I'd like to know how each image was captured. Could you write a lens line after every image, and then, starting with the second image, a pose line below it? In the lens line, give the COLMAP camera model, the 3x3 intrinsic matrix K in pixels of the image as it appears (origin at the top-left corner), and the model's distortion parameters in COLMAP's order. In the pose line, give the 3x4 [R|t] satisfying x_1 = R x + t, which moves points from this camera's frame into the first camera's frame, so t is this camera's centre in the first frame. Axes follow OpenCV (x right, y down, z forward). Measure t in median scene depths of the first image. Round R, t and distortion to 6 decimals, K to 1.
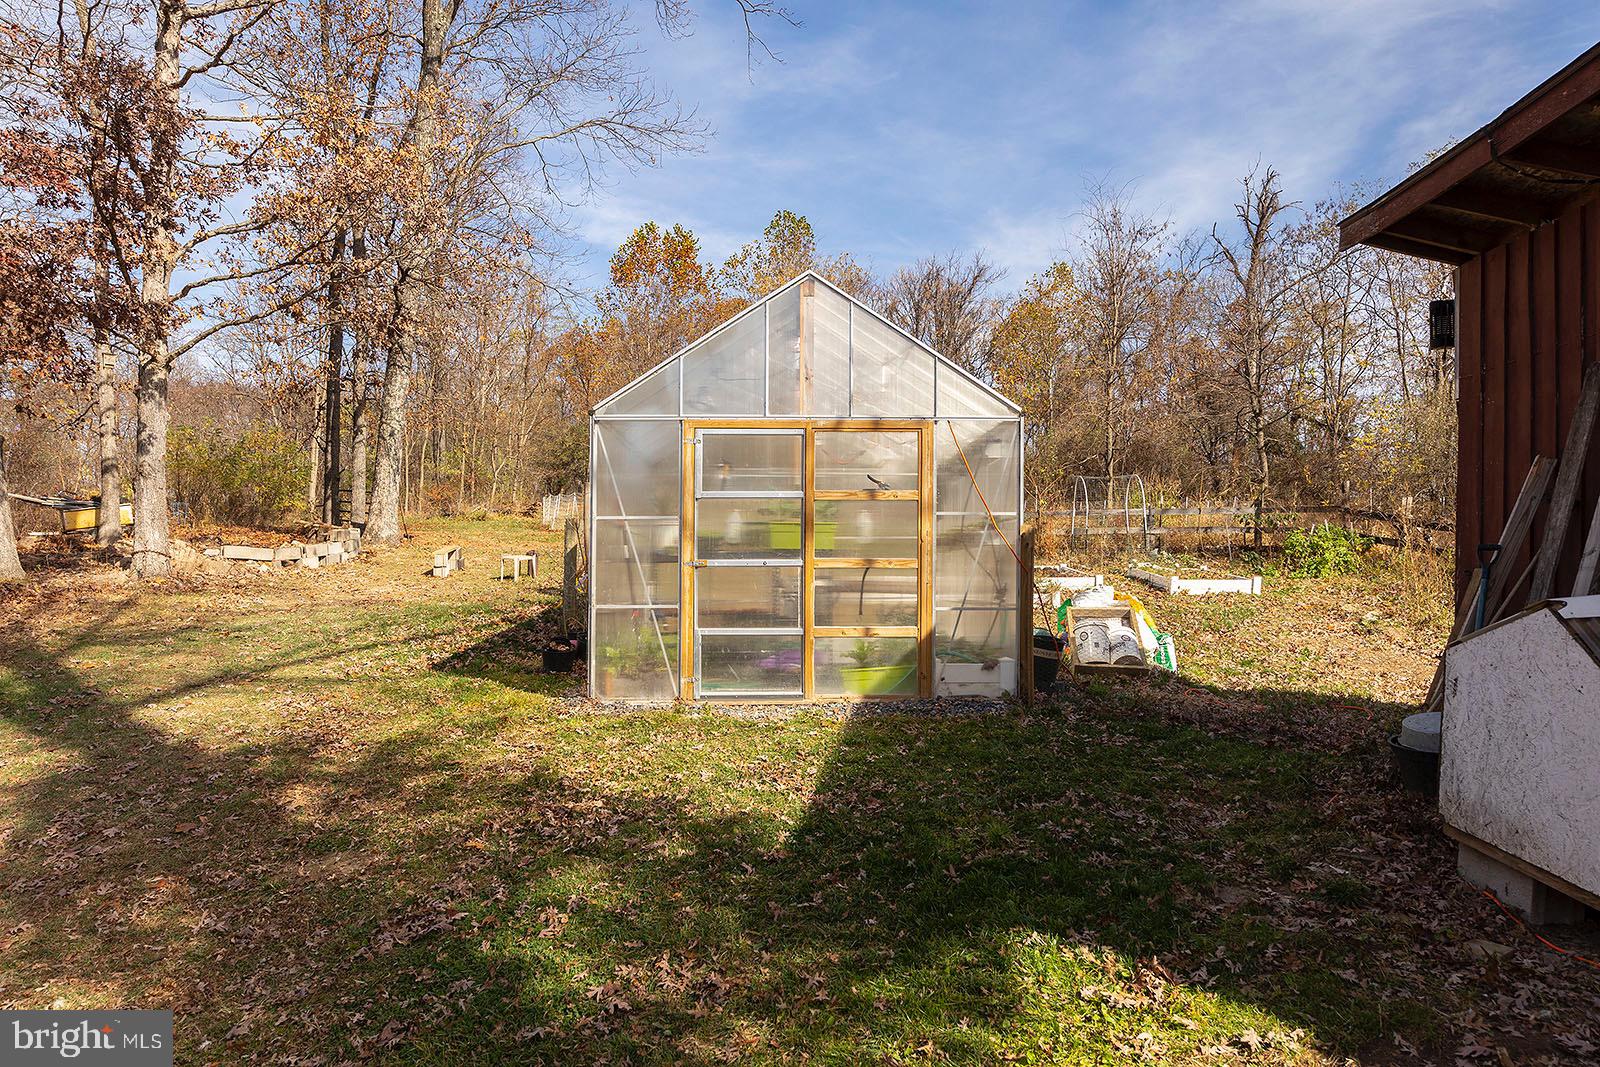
lens RADIAL K [[1132.4, 0, 771.7], [0, 1132.4, 582.8], [0, 0, 1]] dist [0.006771, 0.000810]
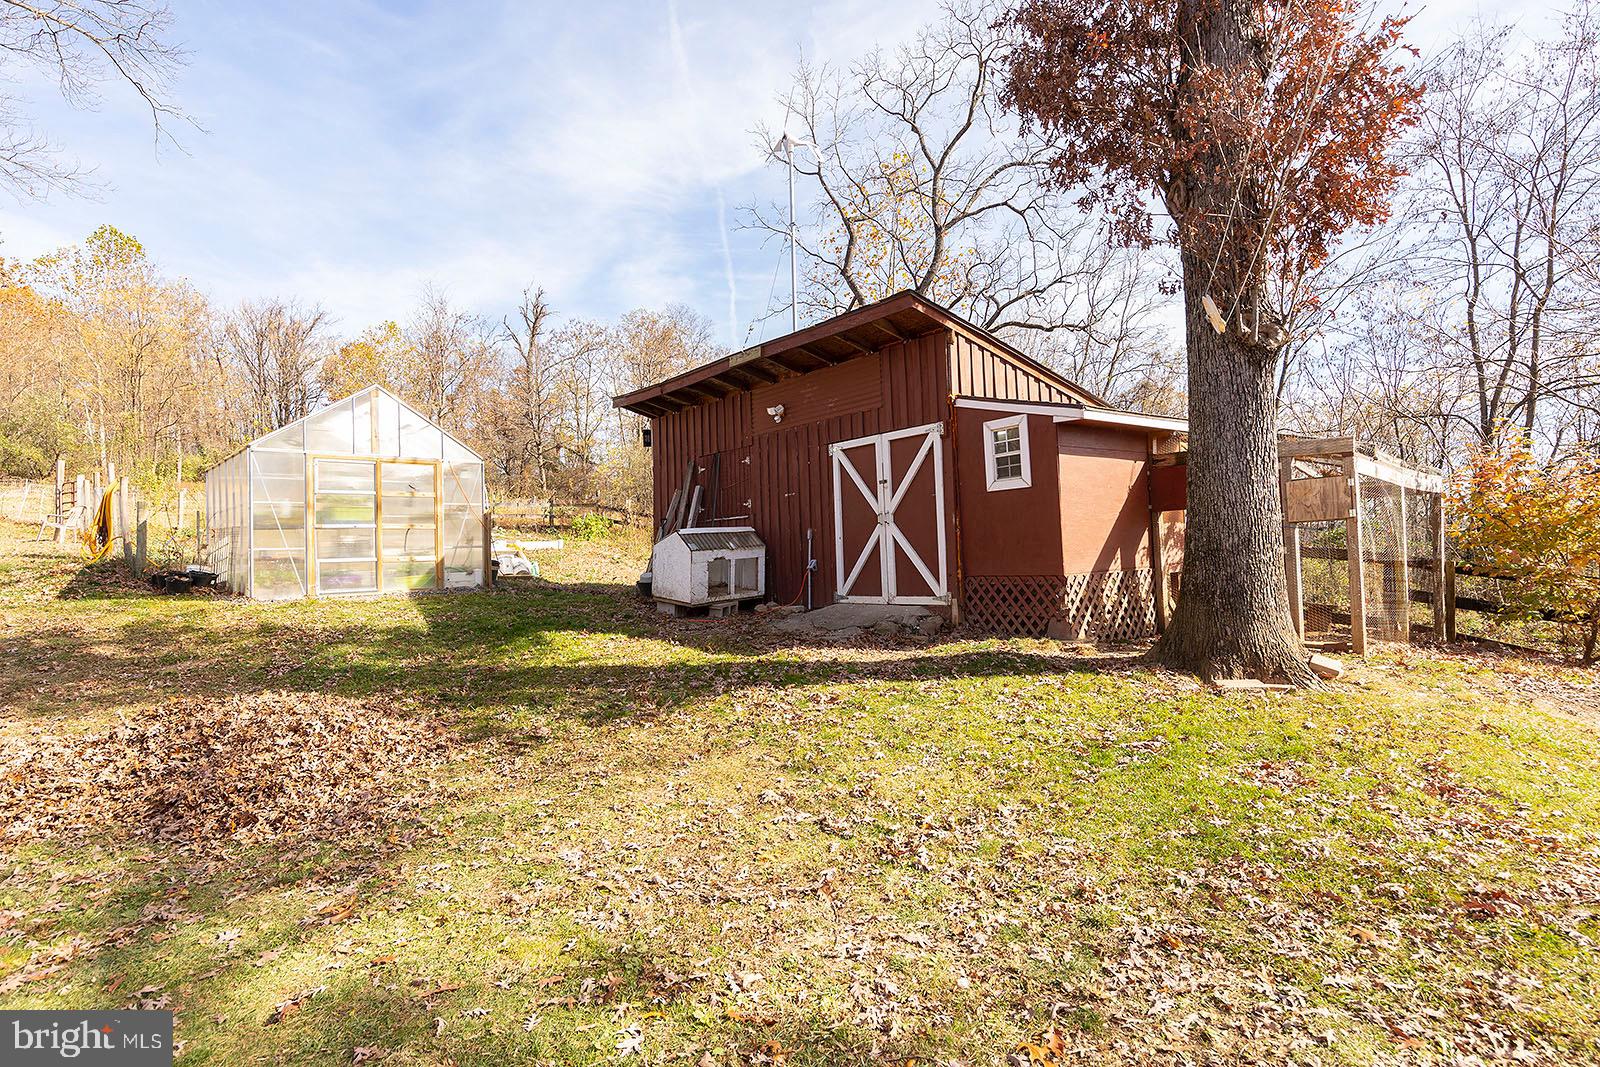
lens RADIAL K [[815.0, 0, 848.9], [0, 815.0, 529.4], [0, 0, 1]] dist [0.004806, -0.000387]
pose [[0.708769, -0.002742, 0.705435, -0.176459], [0.026521, 0.999389, -0.022761, 0.019113], [-0.704942, 0.034841, 0.708409, -0.284031]]
